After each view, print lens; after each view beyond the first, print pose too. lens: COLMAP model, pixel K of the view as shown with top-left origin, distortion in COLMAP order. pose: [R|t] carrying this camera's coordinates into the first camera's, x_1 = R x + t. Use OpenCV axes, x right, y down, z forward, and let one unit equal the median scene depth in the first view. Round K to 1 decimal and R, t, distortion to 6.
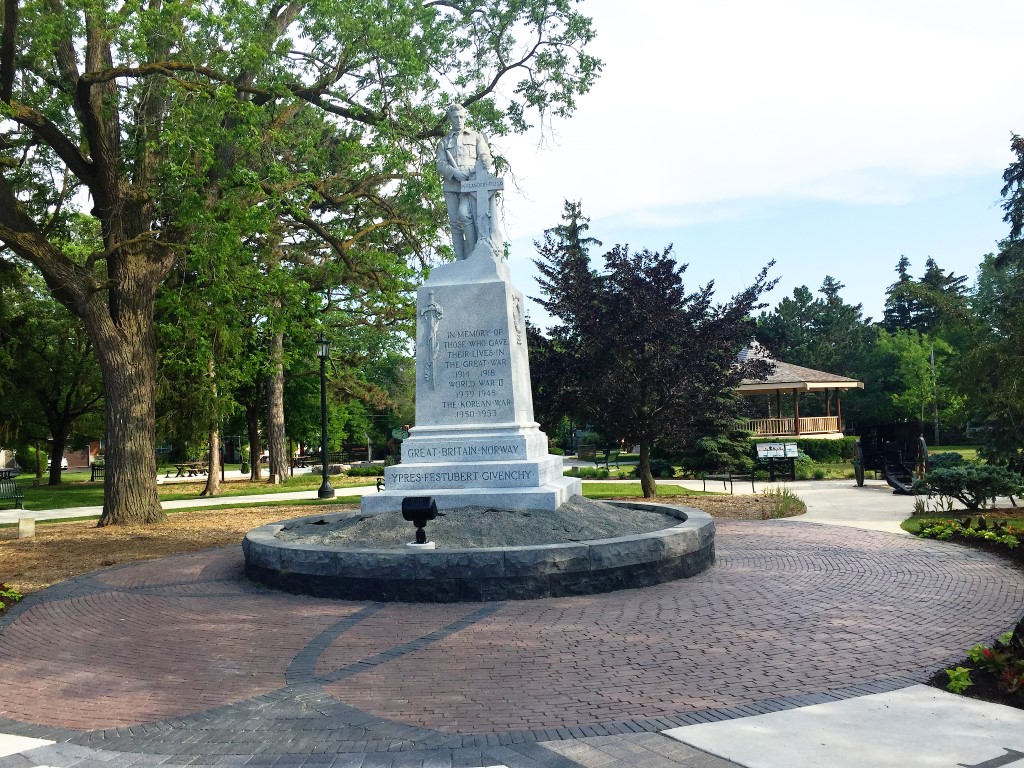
lens RADIAL K [[852.7, 0, 512.0], [0, 852.7, 384.0], [0, 0, 1]] dist [0.039386, -0.013037]
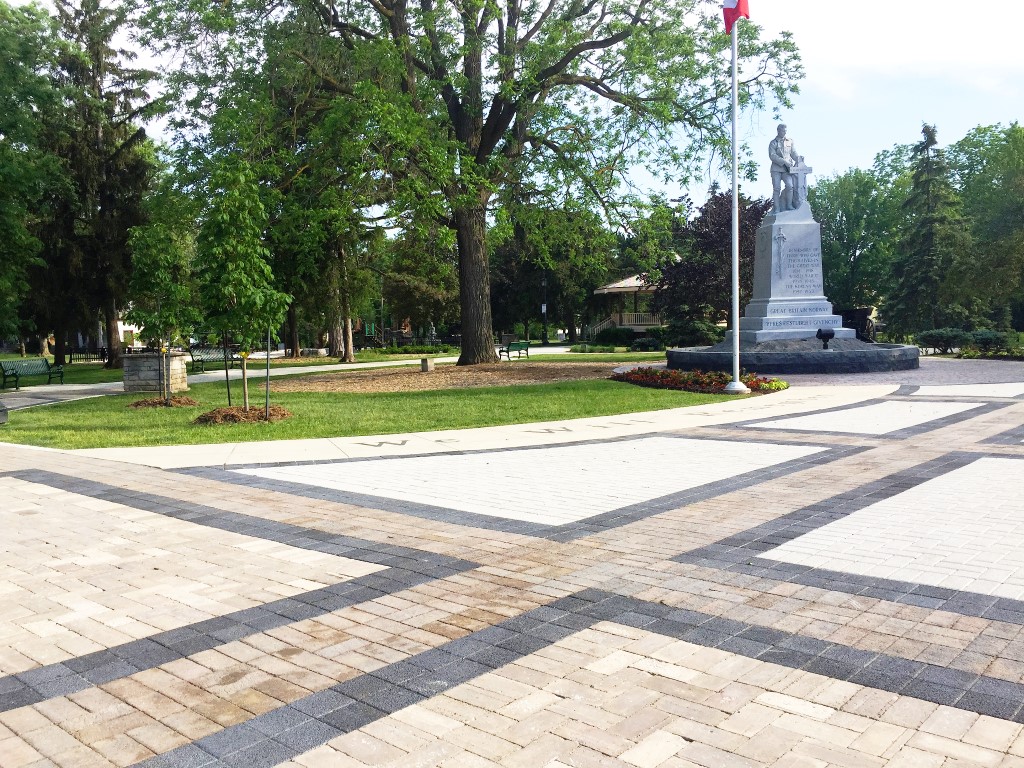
lens RADIAL K [[852.7, 0, 512.0], [0, 852.7, 384.0], [0, 0, 1]] dist [0.039386, -0.013037]
pose [[0.961028, -0.009013, 0.276304, -1.228037], [-0.024056, 0.992951, 0.116061, 0.033434], [-0.275402, -0.118185, 0.954037, -0.717733]]
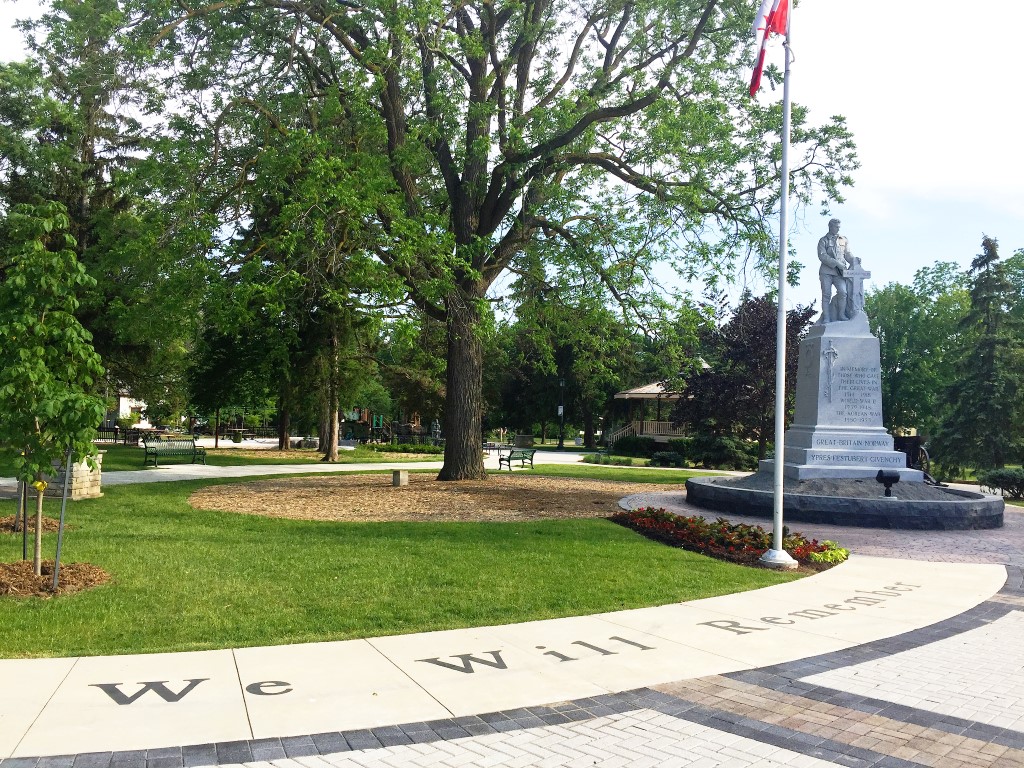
lens RADIAL K [[882.3, 0, 512.0], [0, 882.3, 384.0], [0, 0, 1]] dist [0.037998, 0.000541]
pose [[0.964832, 0.077024, 0.251330, -1.080730], [-0.080942, 0.996705, 0.005271, 0.011493], [-0.250096, -0.025429, 0.967887, -0.435591]]
